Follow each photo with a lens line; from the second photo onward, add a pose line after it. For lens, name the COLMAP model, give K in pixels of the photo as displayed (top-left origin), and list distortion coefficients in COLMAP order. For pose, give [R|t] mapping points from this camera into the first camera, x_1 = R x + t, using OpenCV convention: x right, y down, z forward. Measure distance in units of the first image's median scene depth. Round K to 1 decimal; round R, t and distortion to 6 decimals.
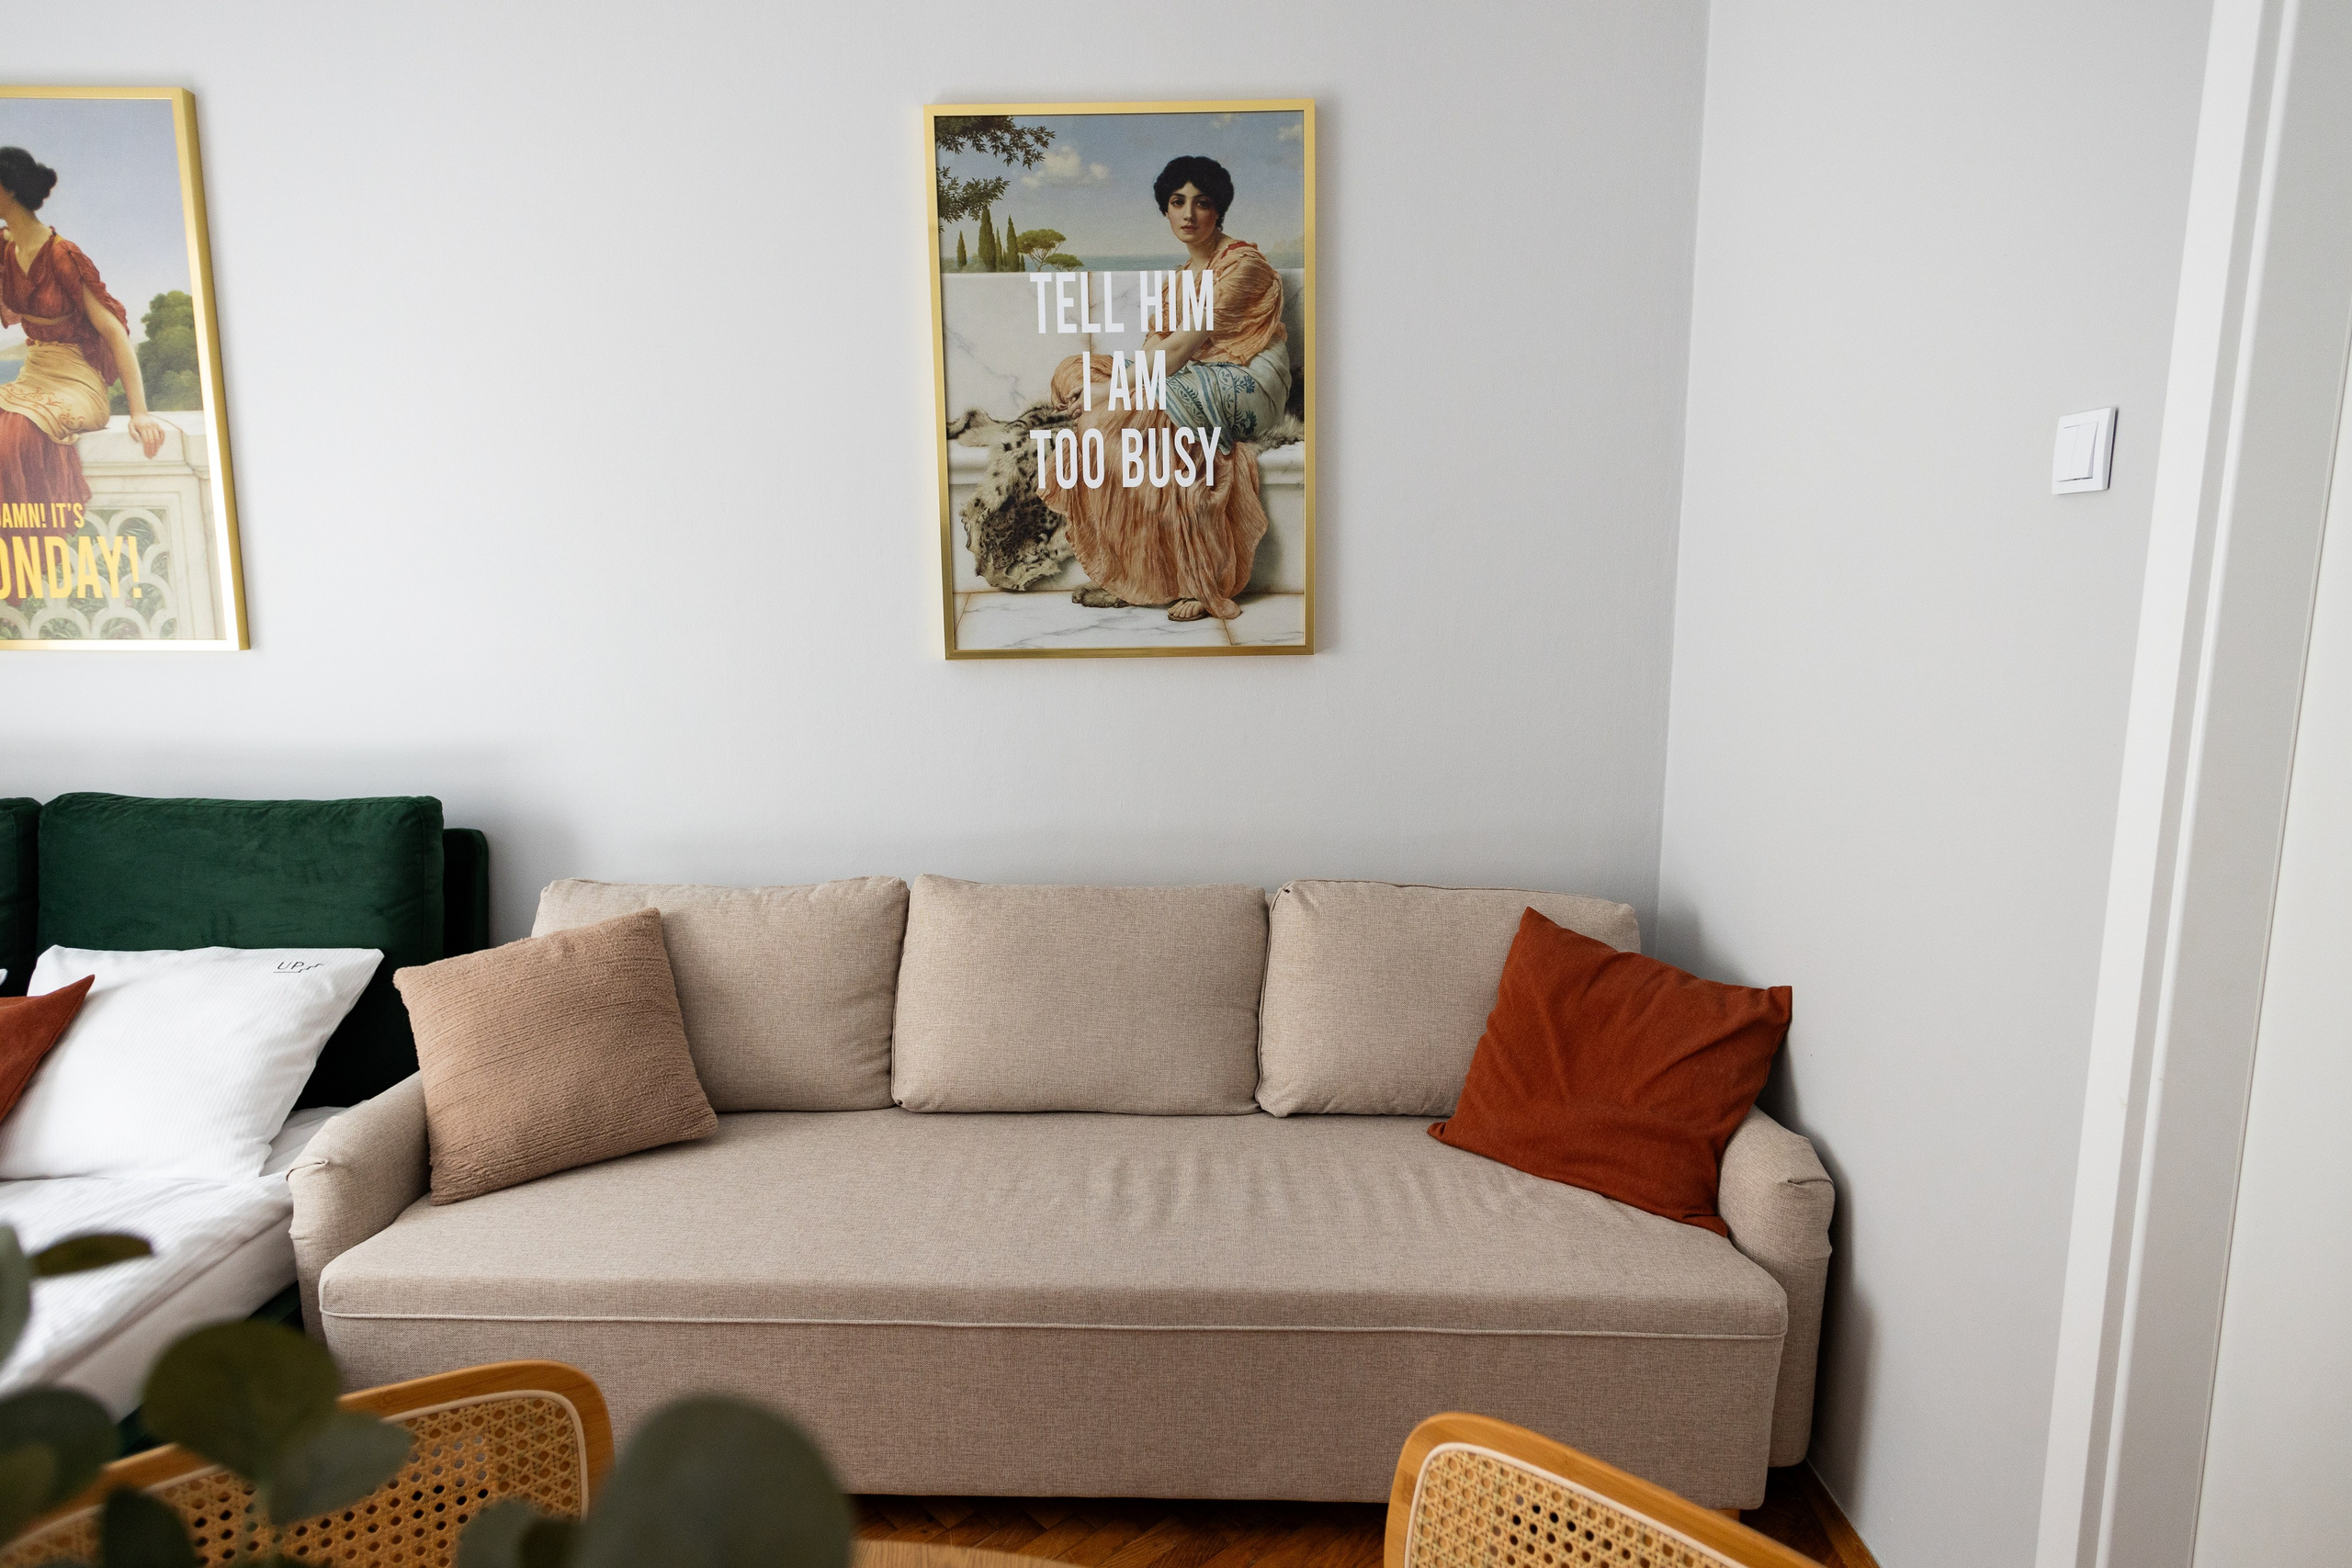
lens RADIAL K [[1316.6, 0, 1173.4], [0, 1316.6, 781.3], [0, 0, 1]] dist [0.011904, -0.001370]
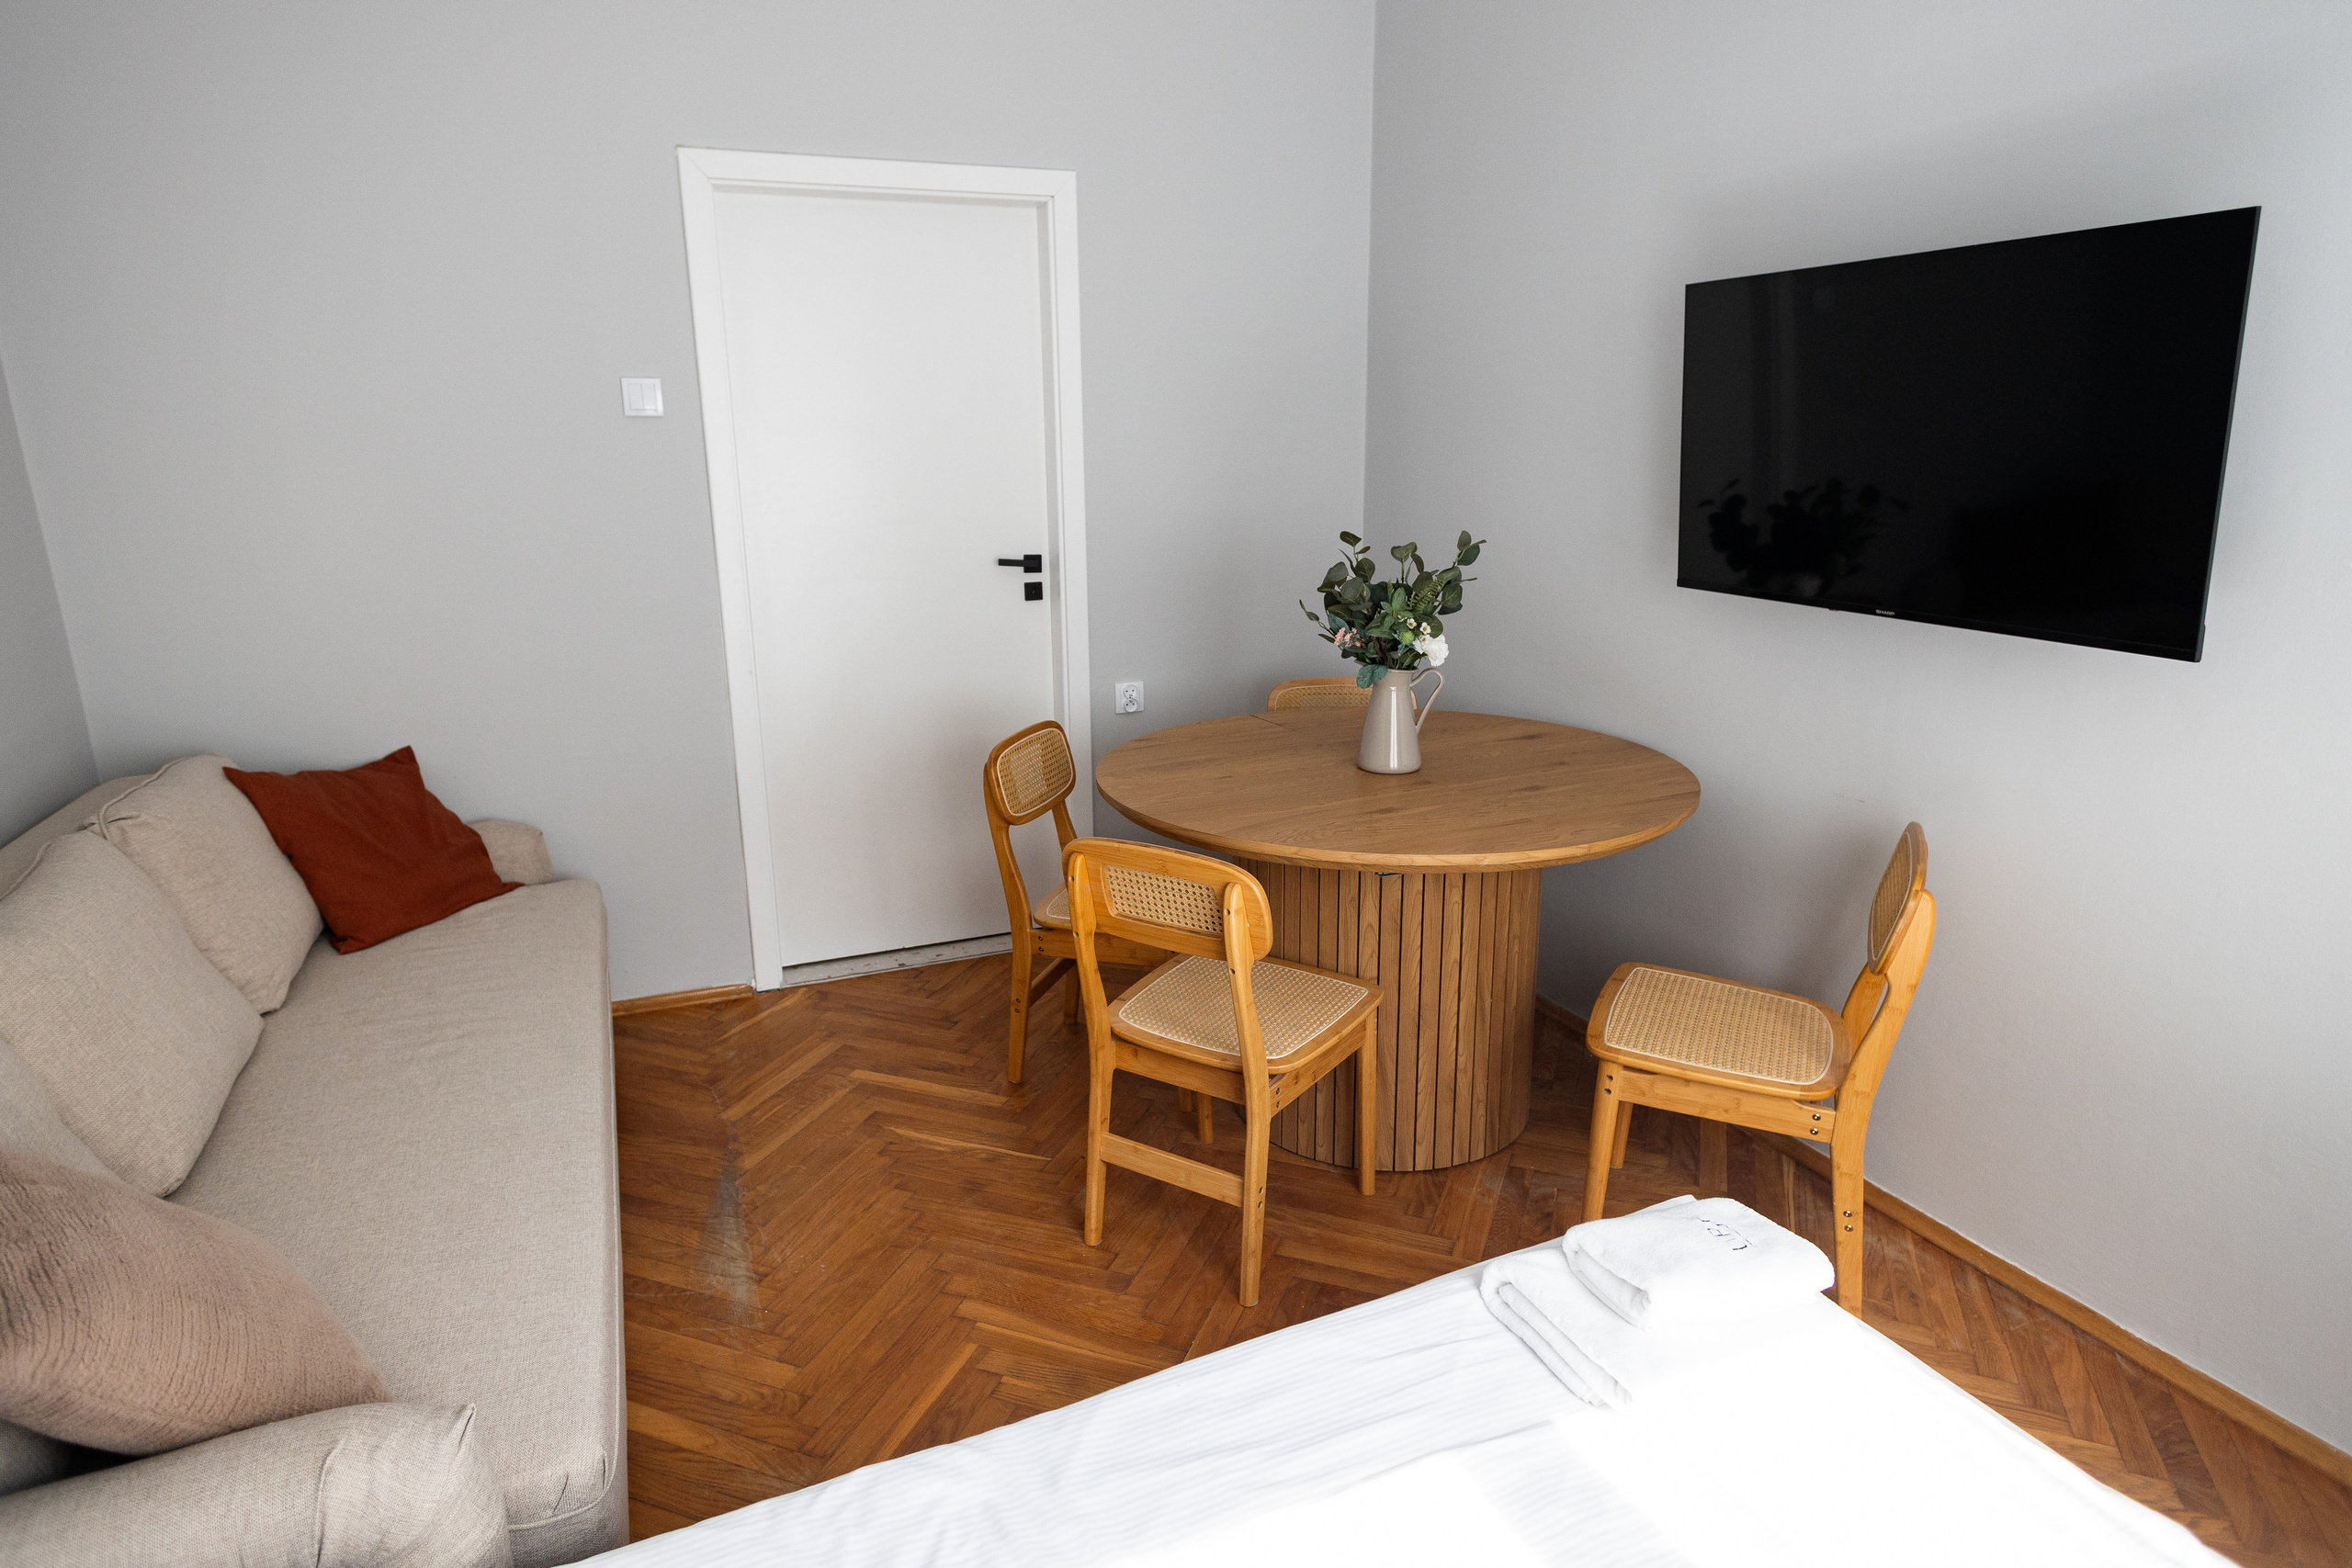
lens RADIAL K [[1362.2, 0, 1158.3], [0, 1362.2, 769.6], [0, 0, 1]] dist [0.016617, -0.001469]
pose [[-0.393970, -0.226962, 0.890660, -1.000302], [0.144002, 0.941824, 0.303697, -0.131107], [-0.907773, 0.247904, -0.338367, 0.643378]]
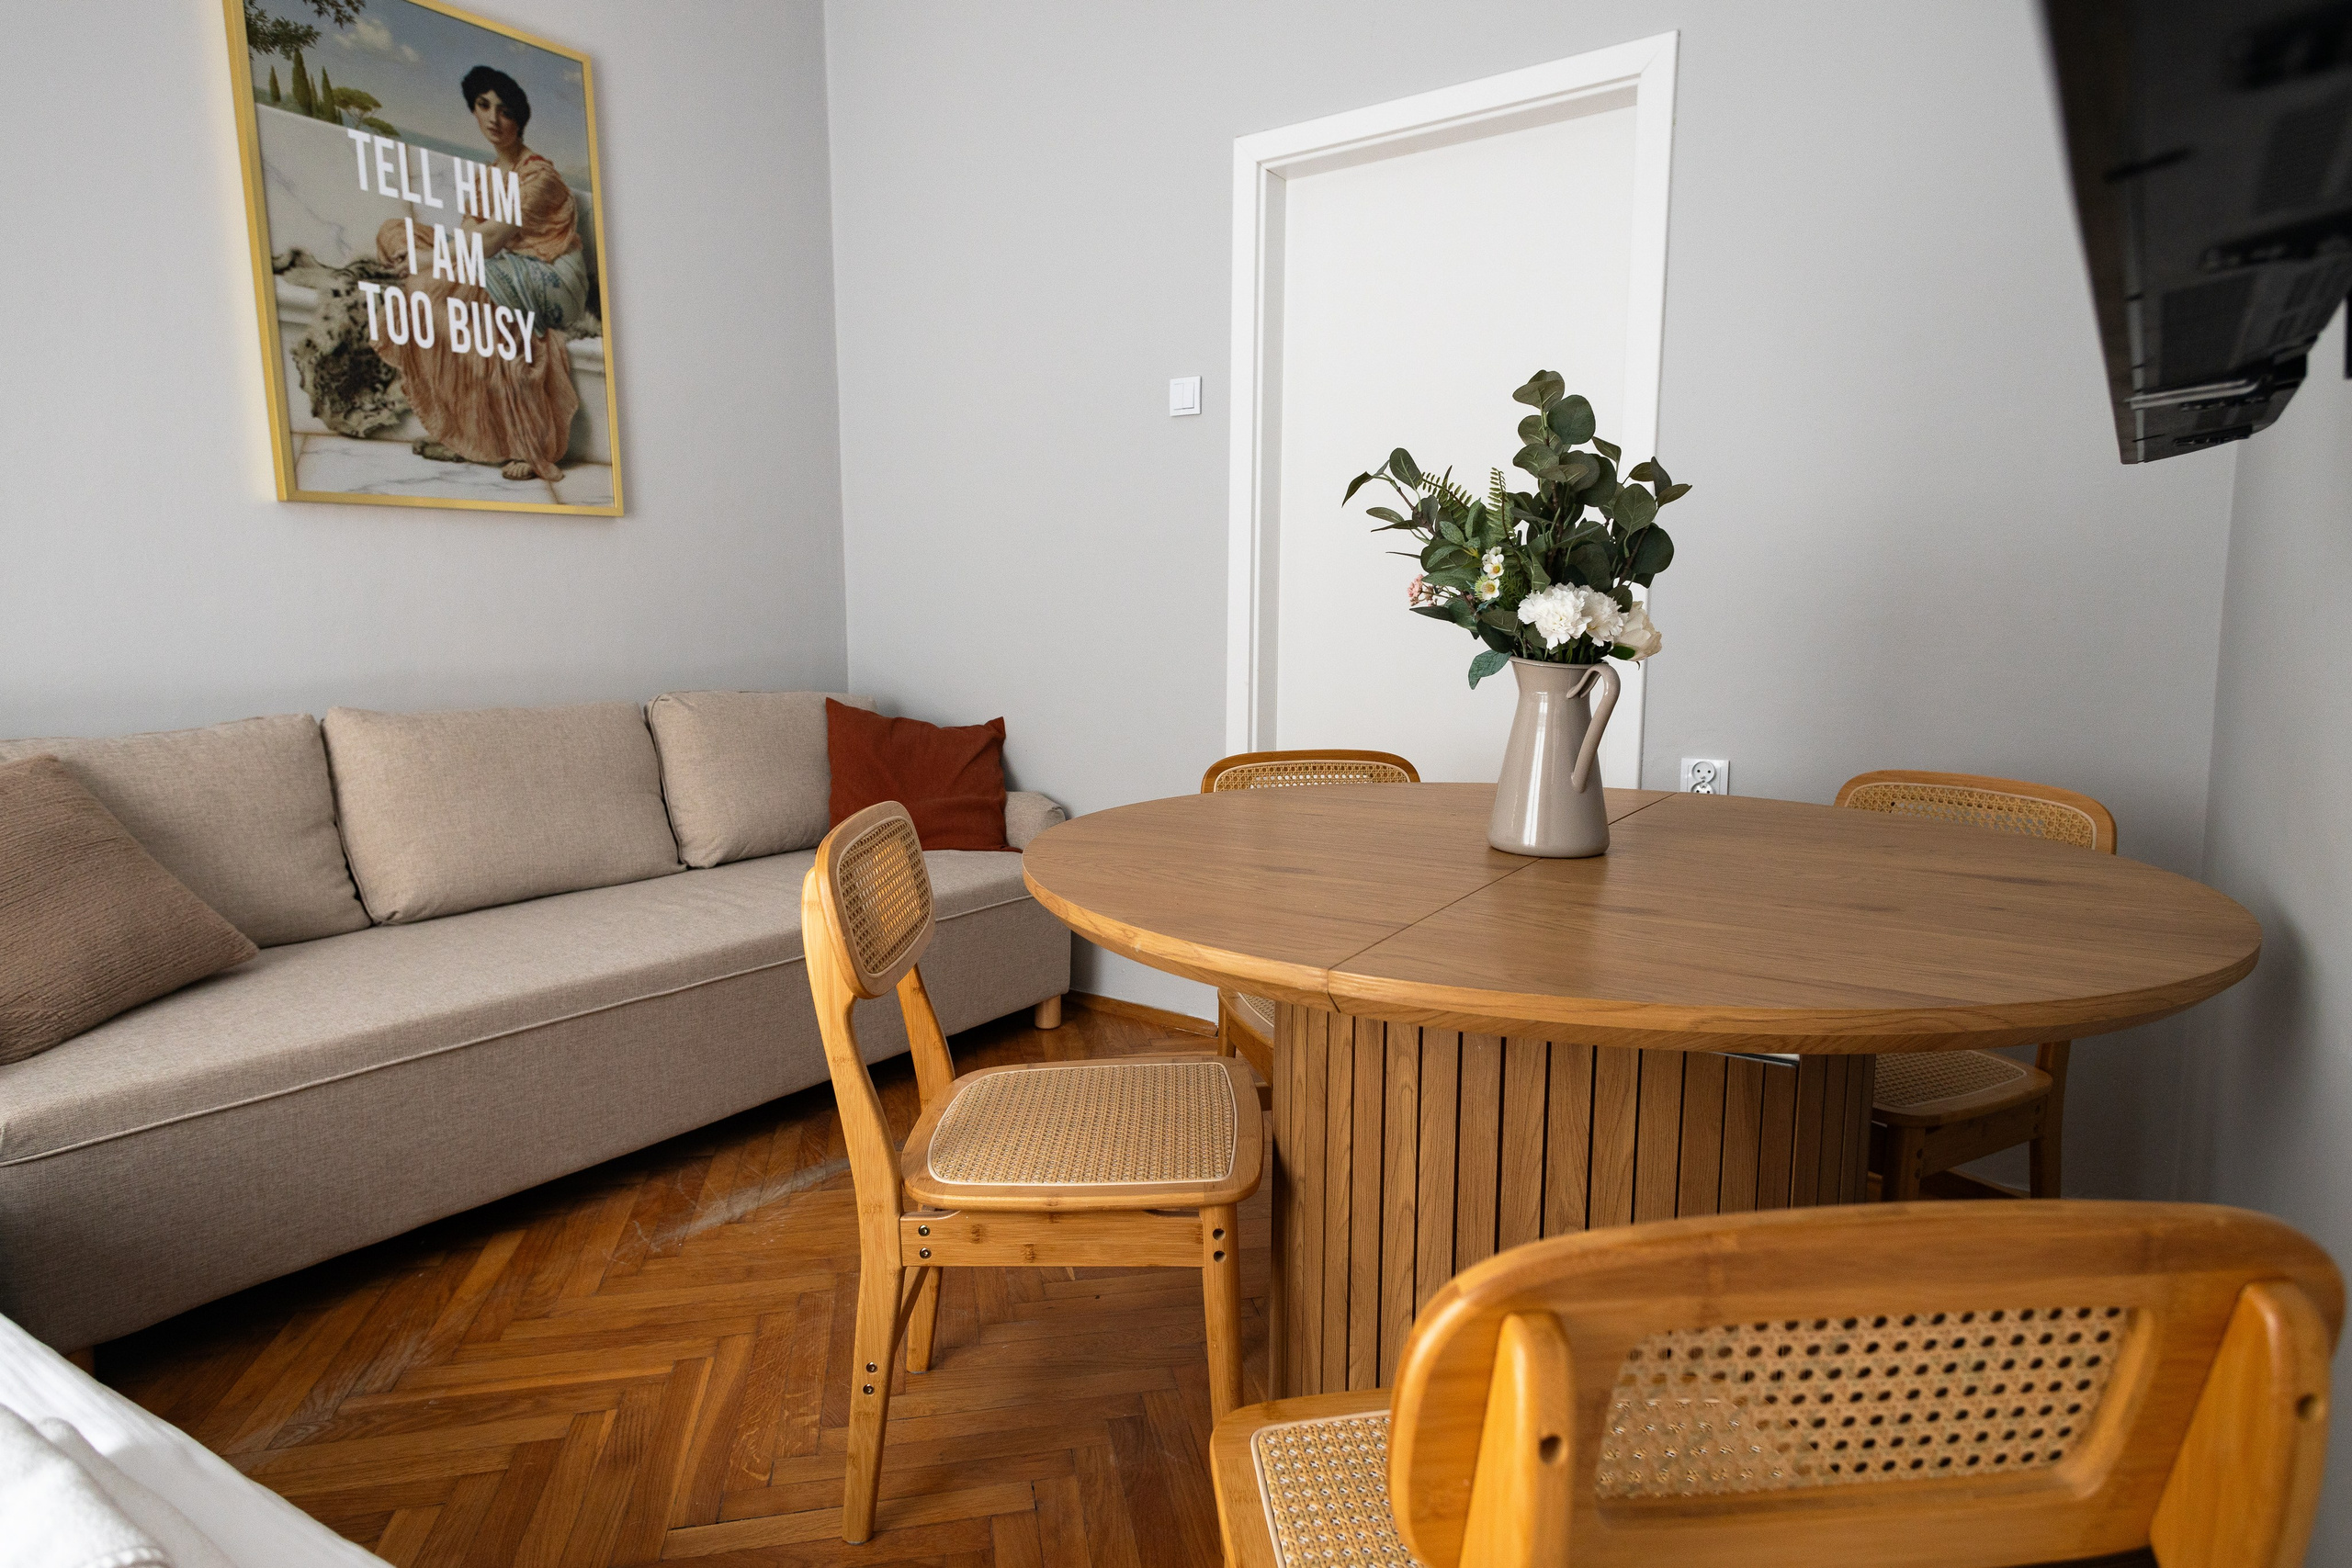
lens RADIAL K [[1325.6, 0, 1170.5], [0, 1325.6, 777.6], [0, 0, 1]] dist [0.014189, -0.001372]
pose [[0.557621, -0.106055, 0.823293, -0.662301], [0.119637, 0.991718, 0.046720, 0.149133], [-0.821429, 0.072444, 0.565691, -0.090884]]
